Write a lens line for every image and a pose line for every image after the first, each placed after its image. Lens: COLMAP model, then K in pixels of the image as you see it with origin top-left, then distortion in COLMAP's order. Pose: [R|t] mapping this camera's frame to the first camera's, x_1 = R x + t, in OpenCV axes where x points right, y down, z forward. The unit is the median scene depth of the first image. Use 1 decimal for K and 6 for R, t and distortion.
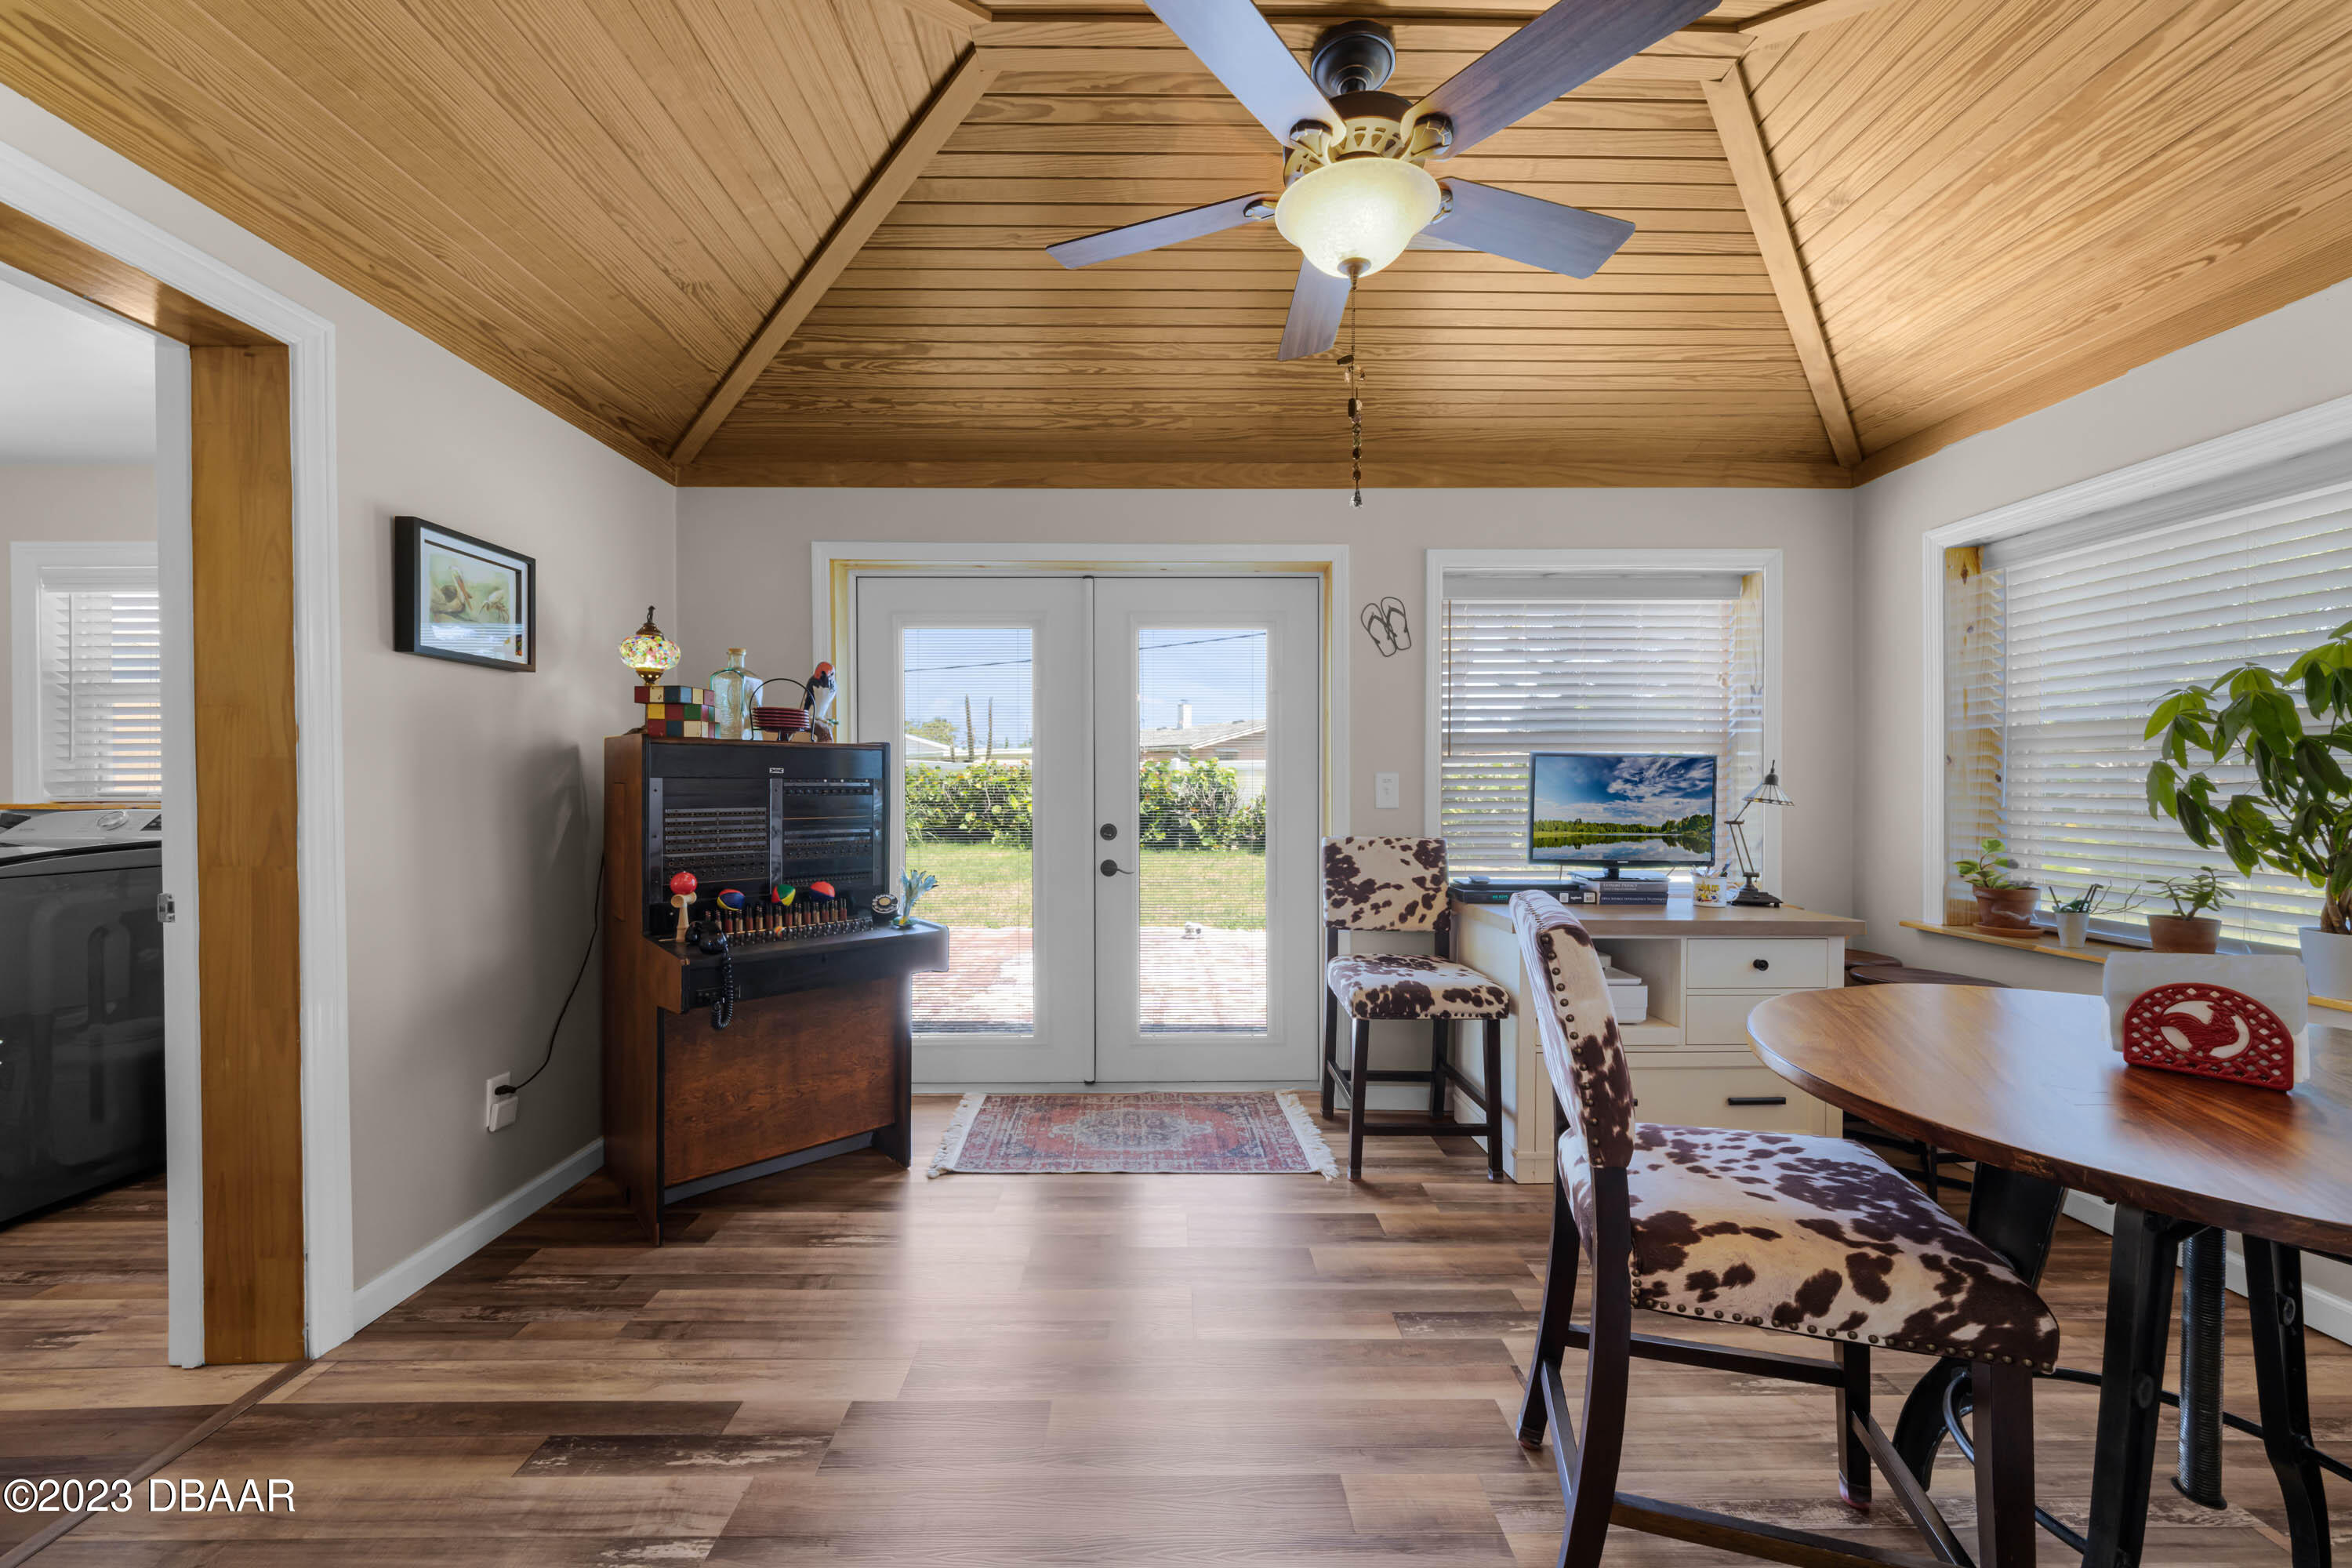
lens RADIAL K [[867.6, 0, 1176.0], [0, 867.6, 784.0], [0, 0, 1]] dist [-0.002602, -0.000165]
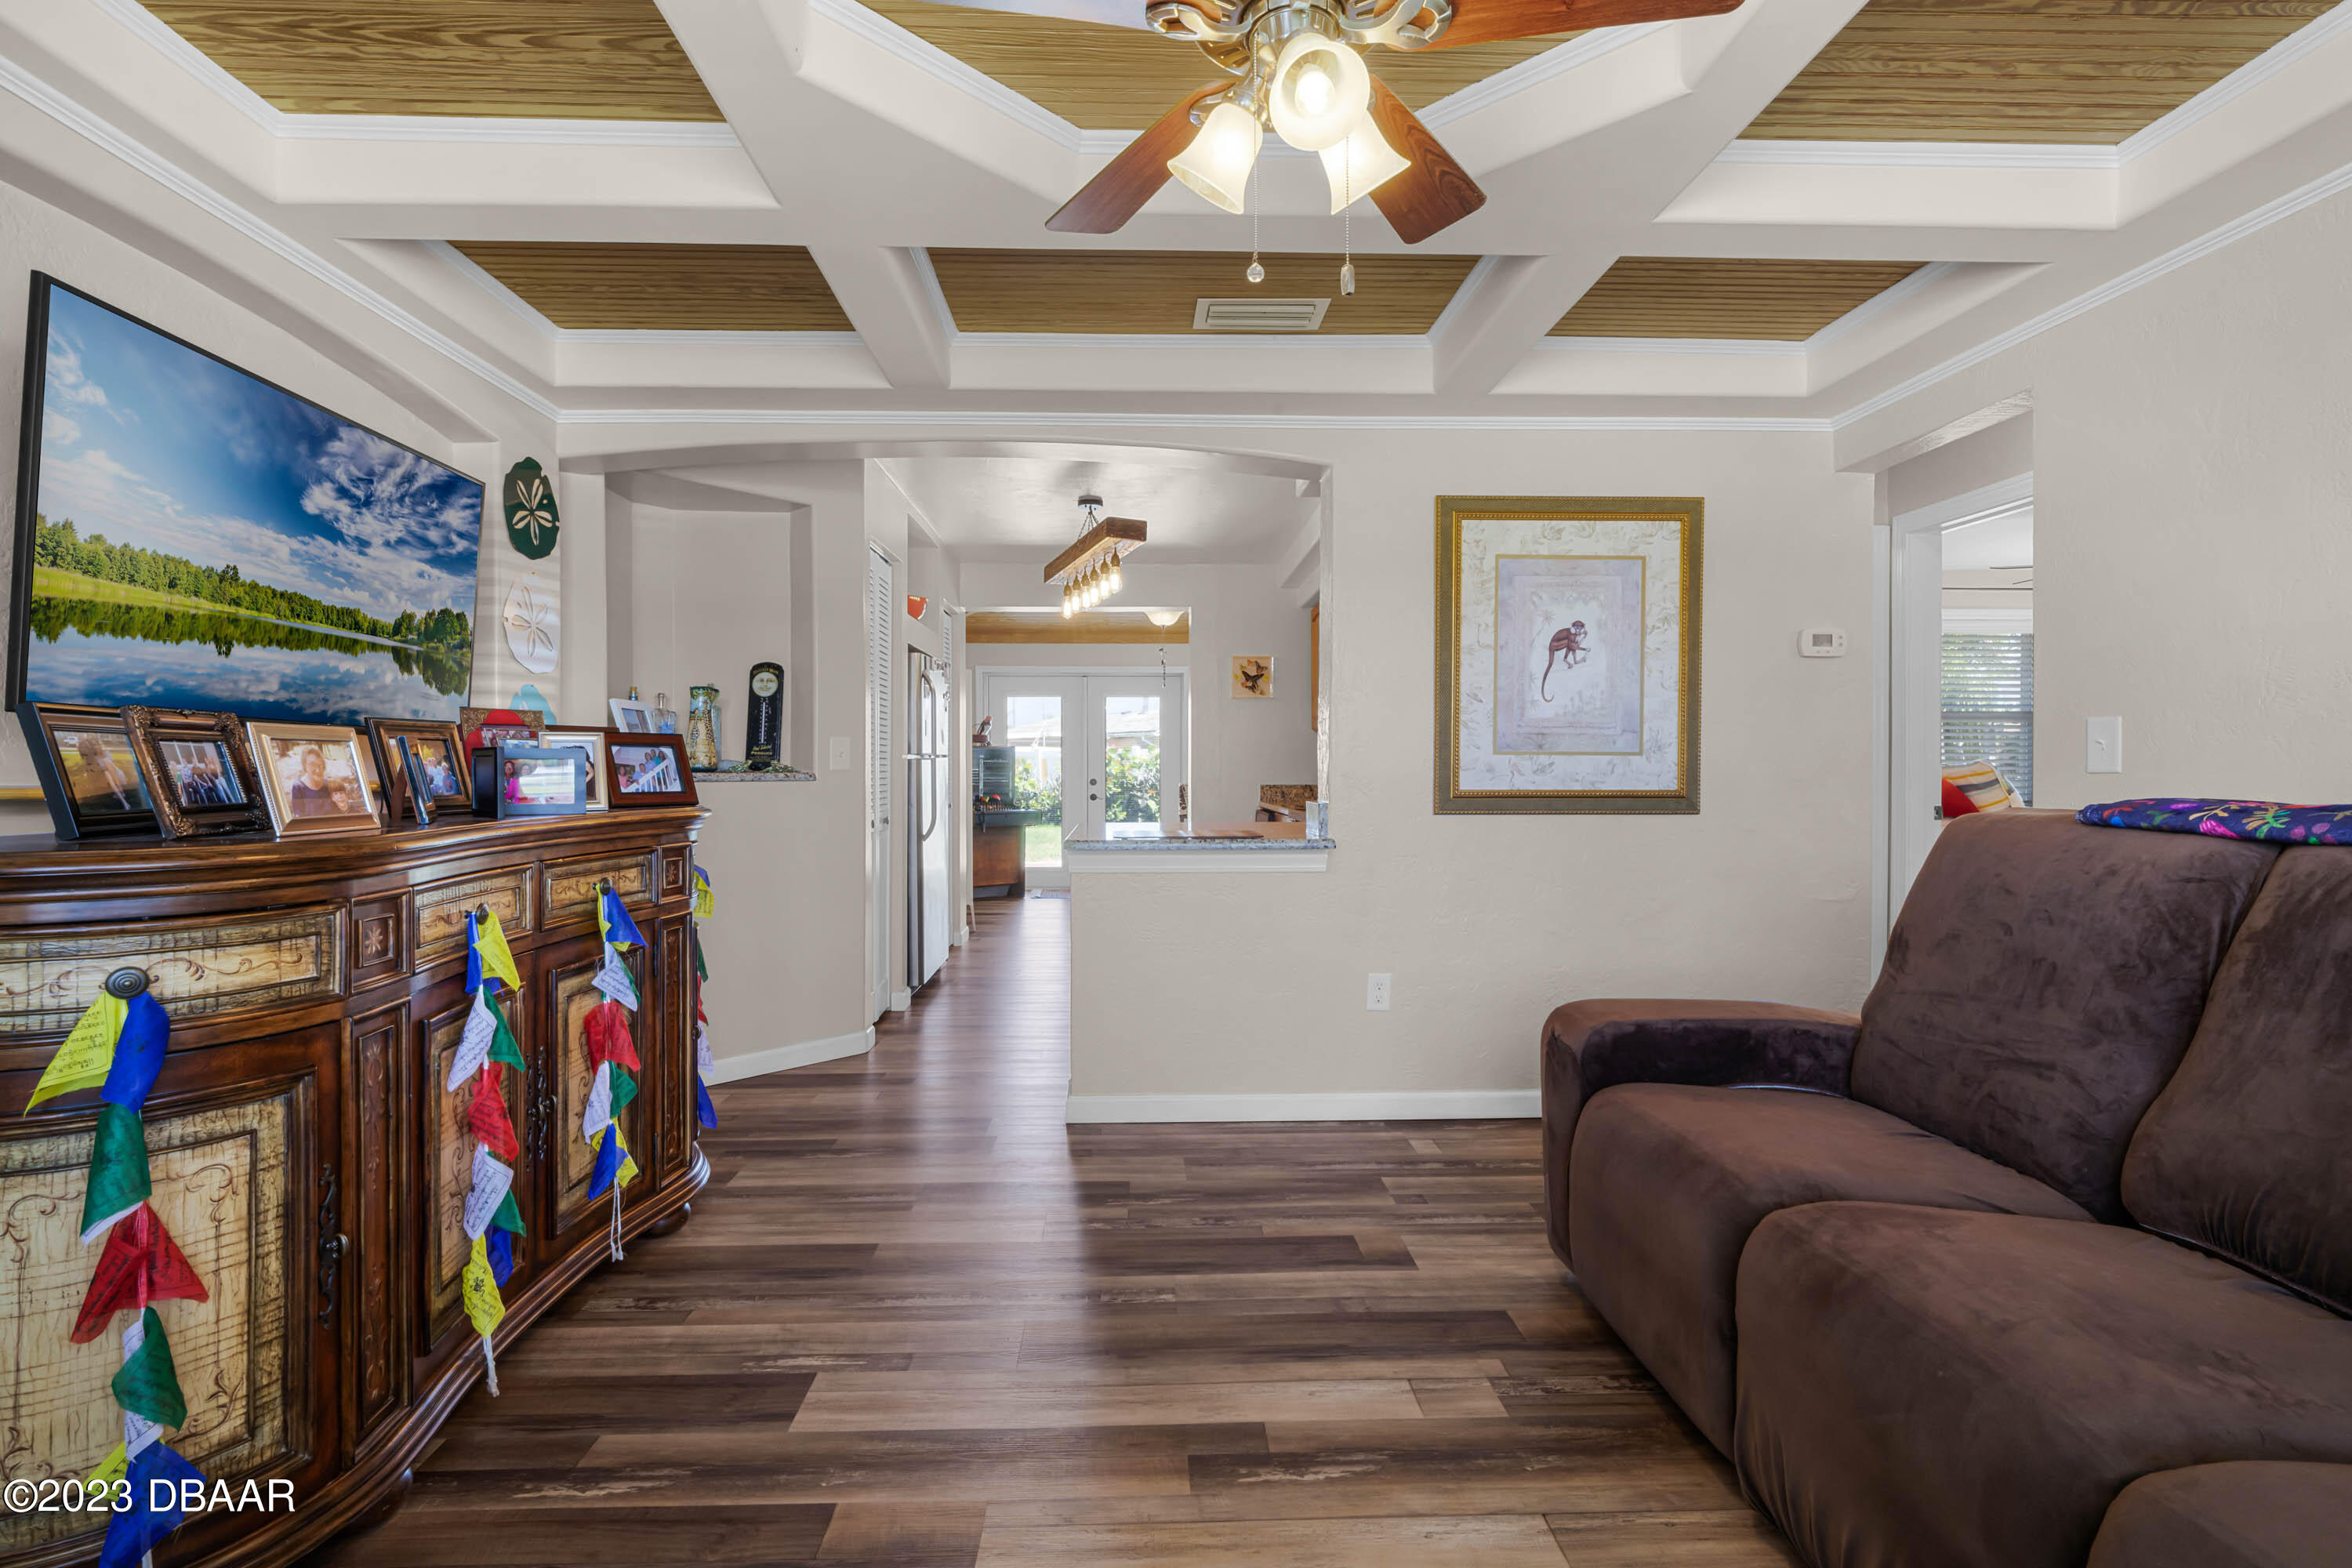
lens RADIAL K [[1077.0, 0, 1187.9], [0, 1077.0, 778.3], [0, 0, 1]] dist [-0.000399, 0.000276]
pose [[0.999343, 0.001194, 0.036233, 0.086072], [-0.001339, 0.999991, 0.003961, 0.035778], [-0.036228, -0.004007, 0.999336, -2.185746]]
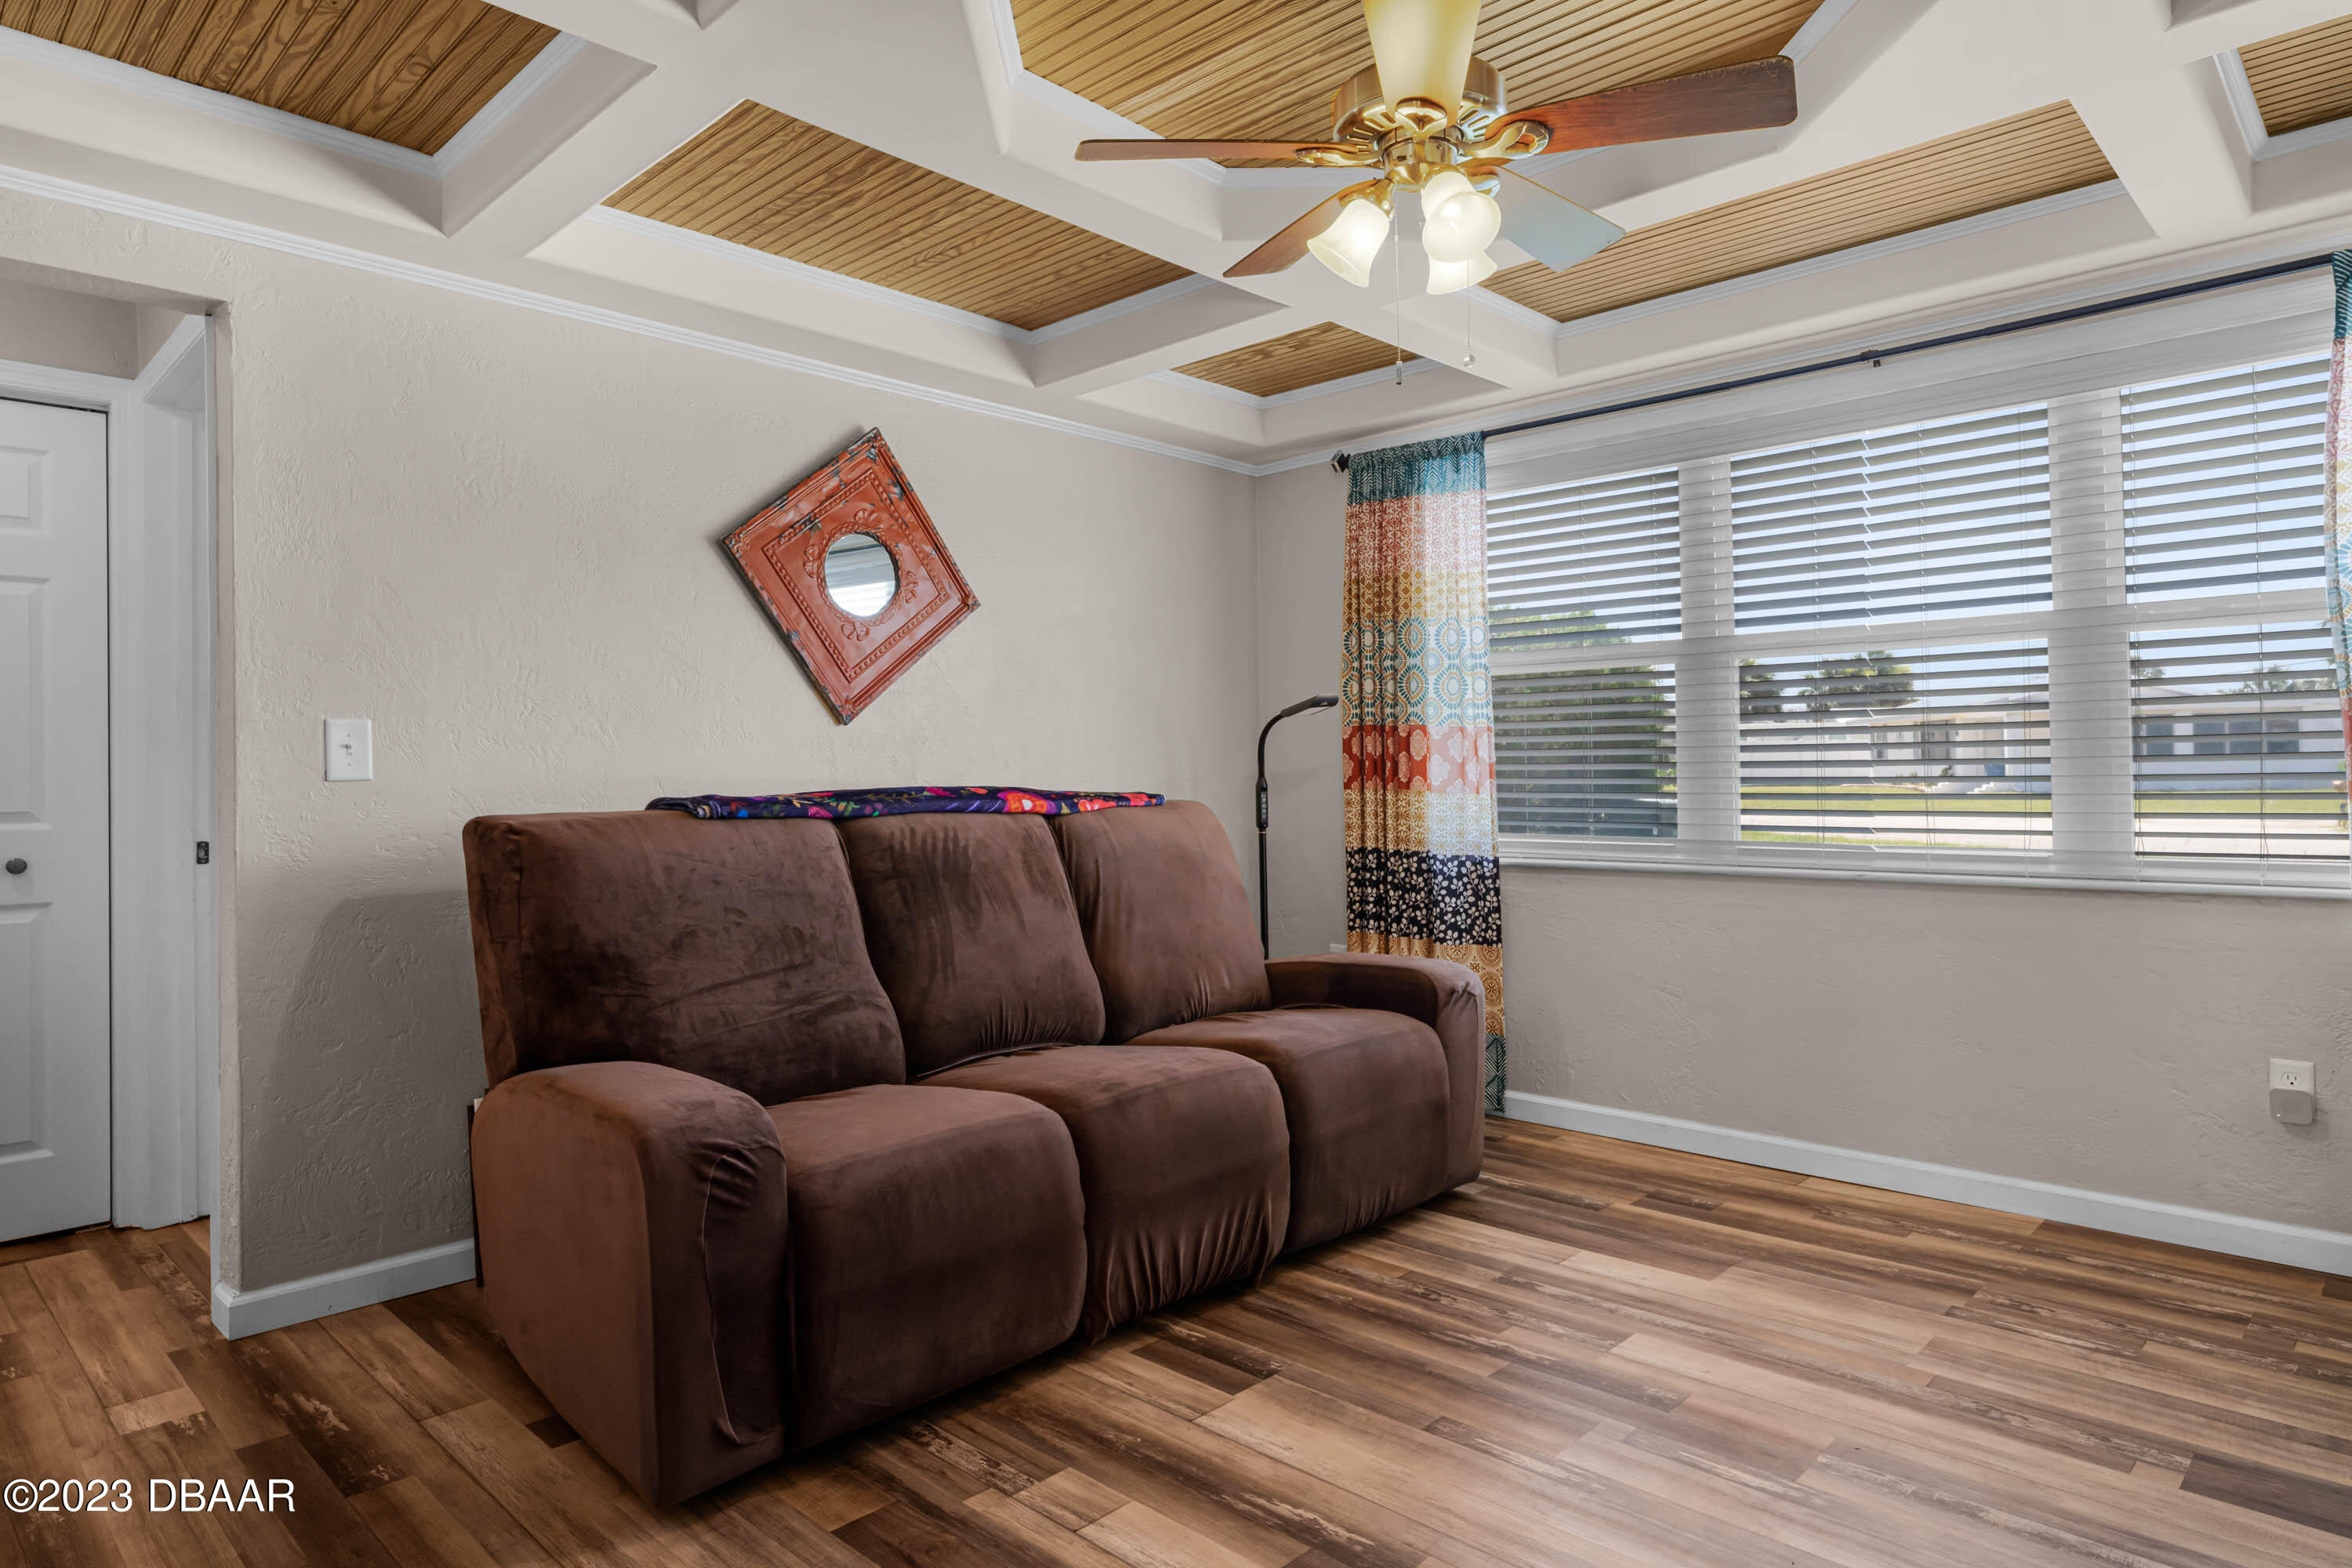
lens RADIAL K [[1352.0, 0, 1182.0], [0, 1352.0, 769.6], [0, 0, 1]] dist [0.000165, 0.000557]
pose [[-0.711557, 0.010293, 0.702553, -0.254173], [0.014465, 0.999895, 0.000001, 0.036074], [-0.702480, 0.010163, -0.711631, -1.116941]]
